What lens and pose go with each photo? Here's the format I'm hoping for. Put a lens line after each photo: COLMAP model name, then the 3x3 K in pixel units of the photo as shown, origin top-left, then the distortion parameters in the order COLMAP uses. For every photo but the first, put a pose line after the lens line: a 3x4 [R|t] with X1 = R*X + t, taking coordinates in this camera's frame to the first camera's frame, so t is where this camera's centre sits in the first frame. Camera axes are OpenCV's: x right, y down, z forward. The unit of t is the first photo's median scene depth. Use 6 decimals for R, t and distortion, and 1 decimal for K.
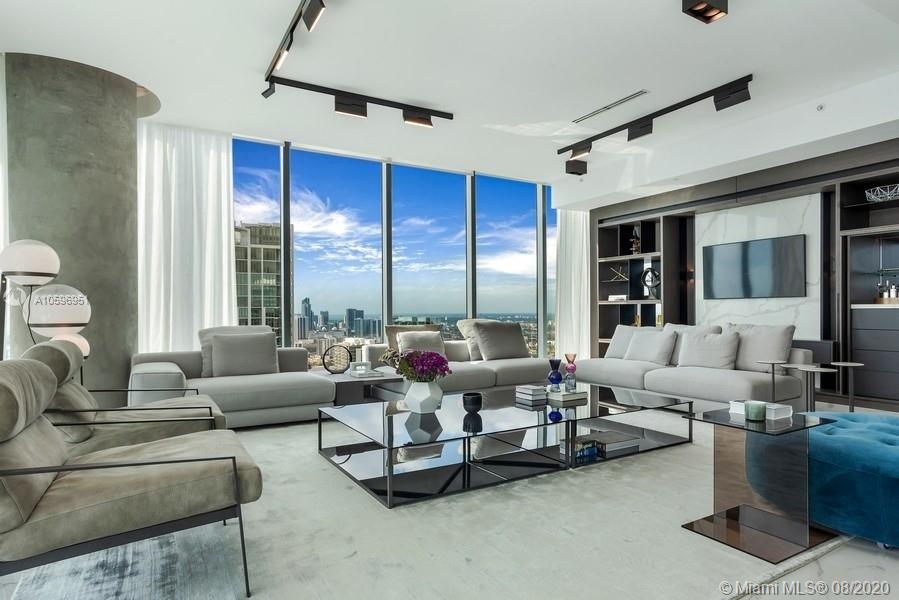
lens RADIAL K [[526.6, 0, 457.0], [0, 526.6, 311.1], [0, 0, 1]] dist [-0.054788, 0.056424]
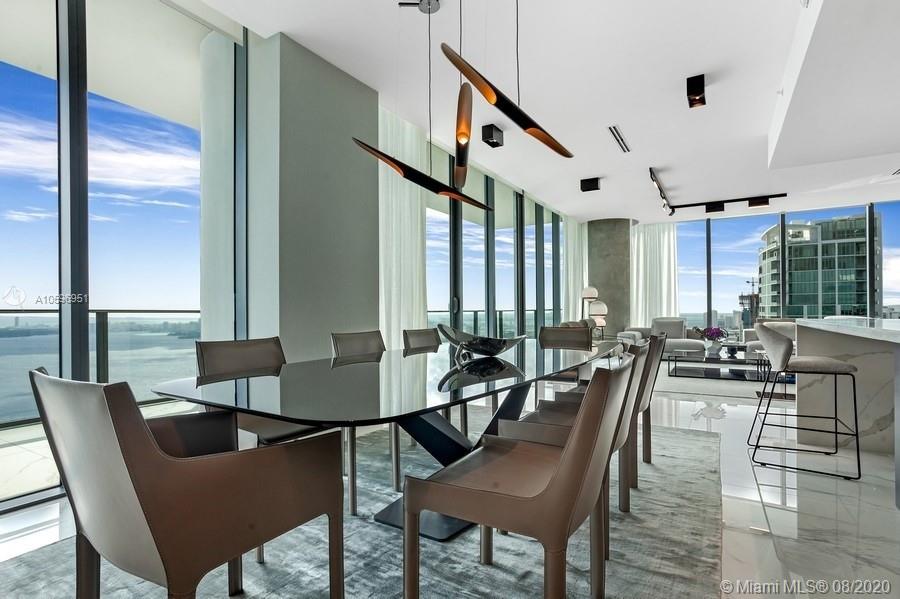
lens RADIAL K [[457.3, 0, 456.8], [0, 457.3, 311.2], [0, 0, 1]] dist [-0.001498, 0.000165]
pose [[0.485930, 0.000070, -0.873998, 0.674388], [0.003878, 0.999990, 0.002235, -0.001511], [0.873989, -0.004475, 0.485925, -0.577742]]
